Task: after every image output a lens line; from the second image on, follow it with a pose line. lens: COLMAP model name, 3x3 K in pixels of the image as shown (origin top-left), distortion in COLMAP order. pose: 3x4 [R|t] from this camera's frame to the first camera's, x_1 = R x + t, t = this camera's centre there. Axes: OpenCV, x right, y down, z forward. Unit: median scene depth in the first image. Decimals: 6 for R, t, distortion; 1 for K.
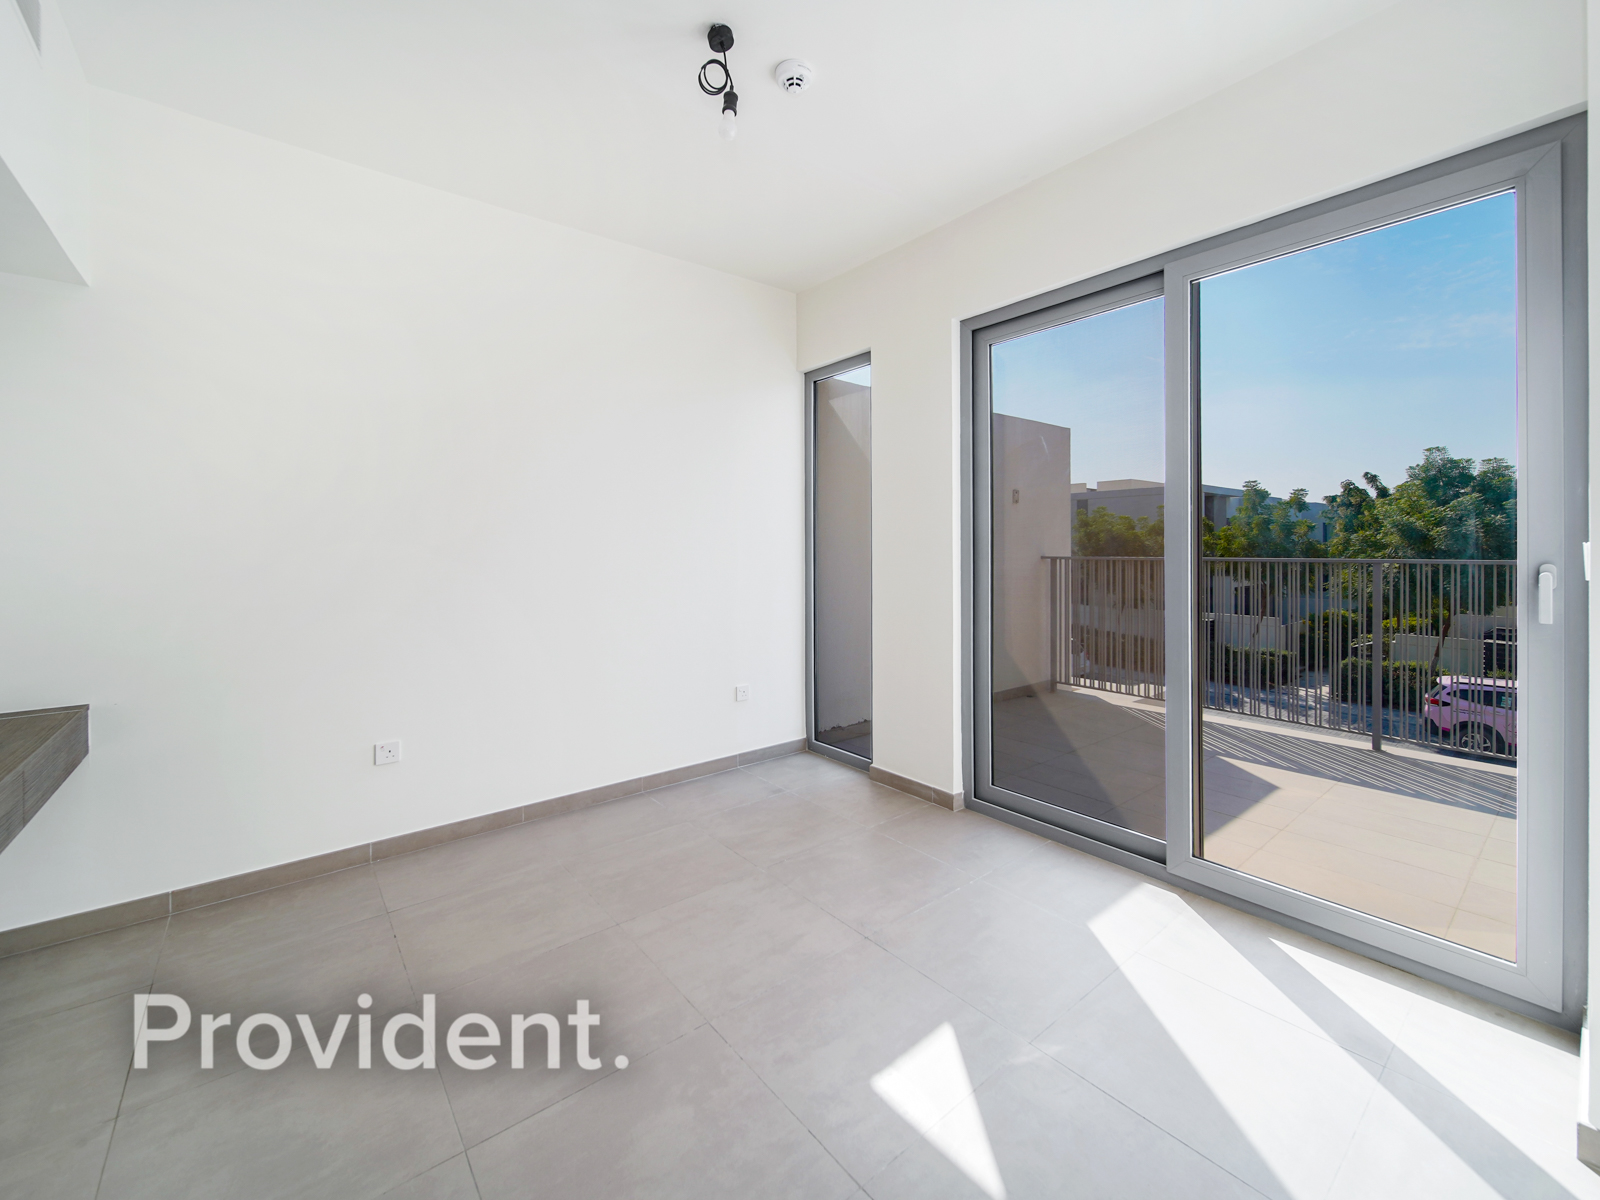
lens RADIAL K [[659.4, 0, 806.2], [0, 659.4, 543.0], [0, 0, 1]] dist [-0.000072, -0.000405]
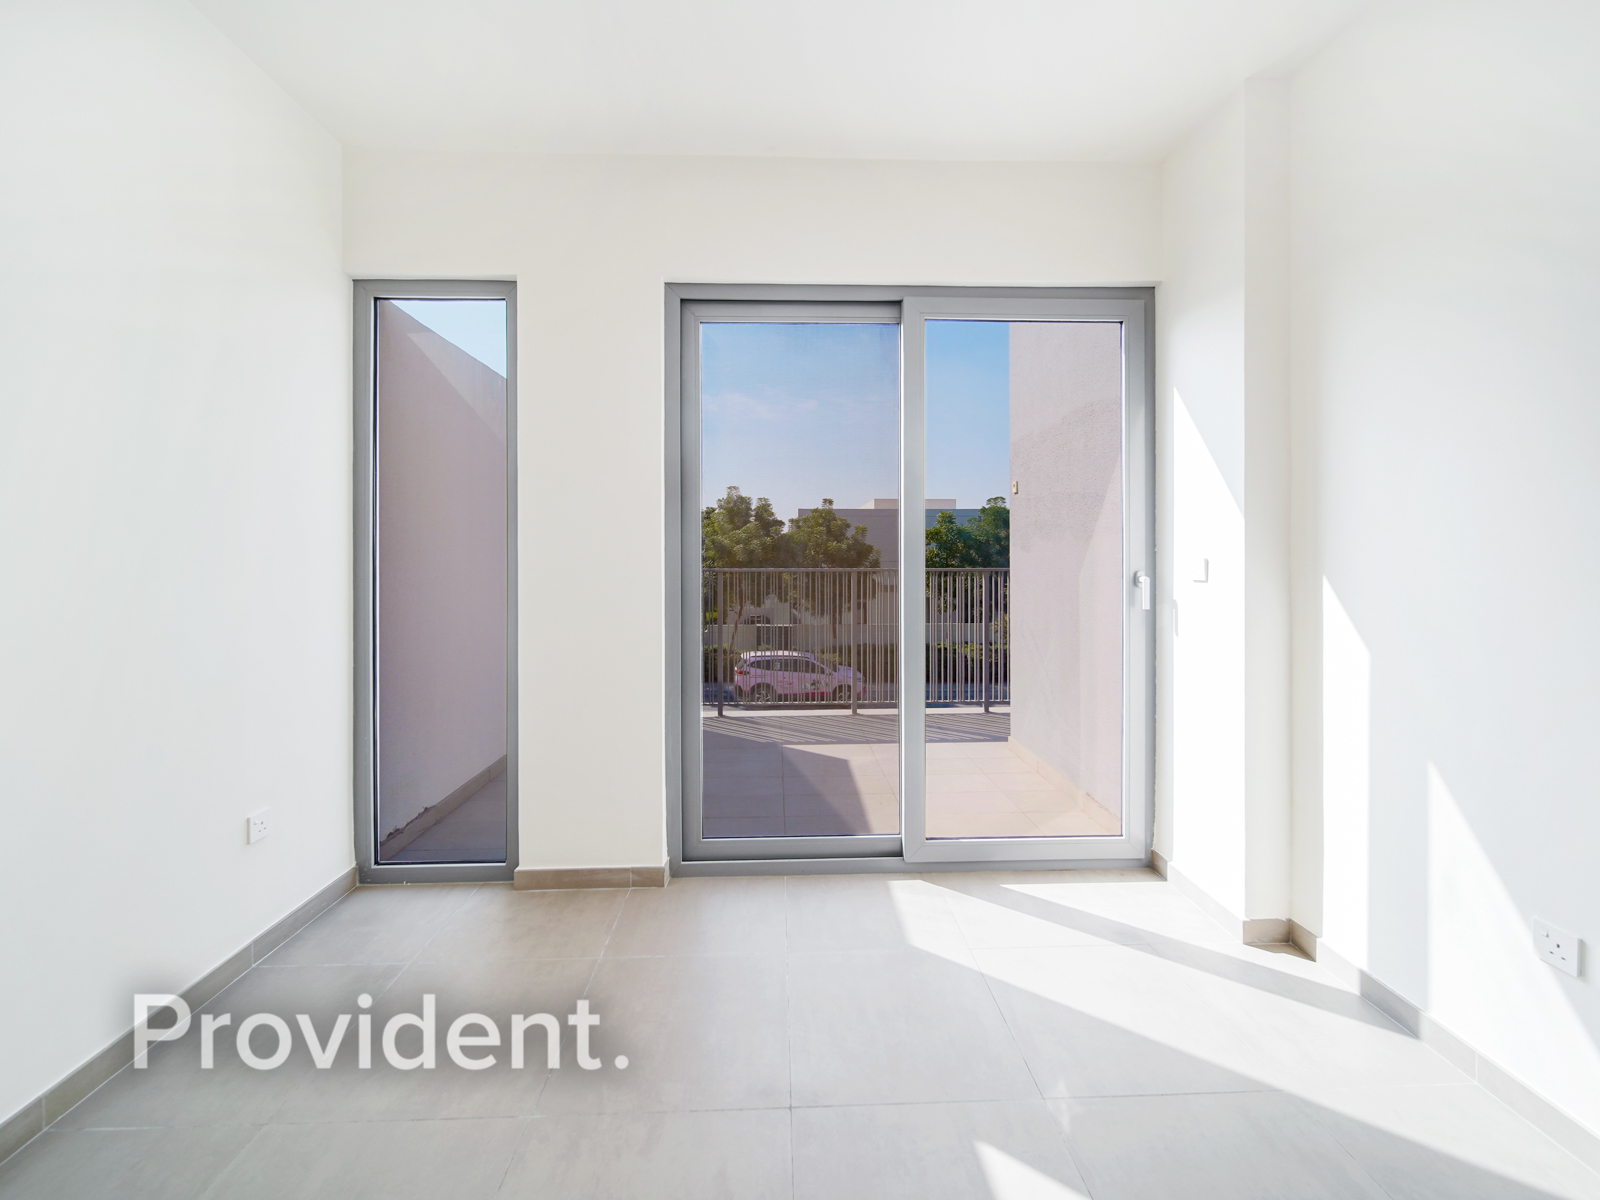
lens RADIAL K [[658.2, 0, 805.2], [0, 658.2, 552.7], [0, 0, 1]] dist [-0.001011, -0.000218]
pose [[0.602454, 0.008642, 0.798106, -0.262494], [-0.005727, 0.999962, -0.006505, 0.002094], [-0.798133, -0.000652, 0.602481, 0.312795]]
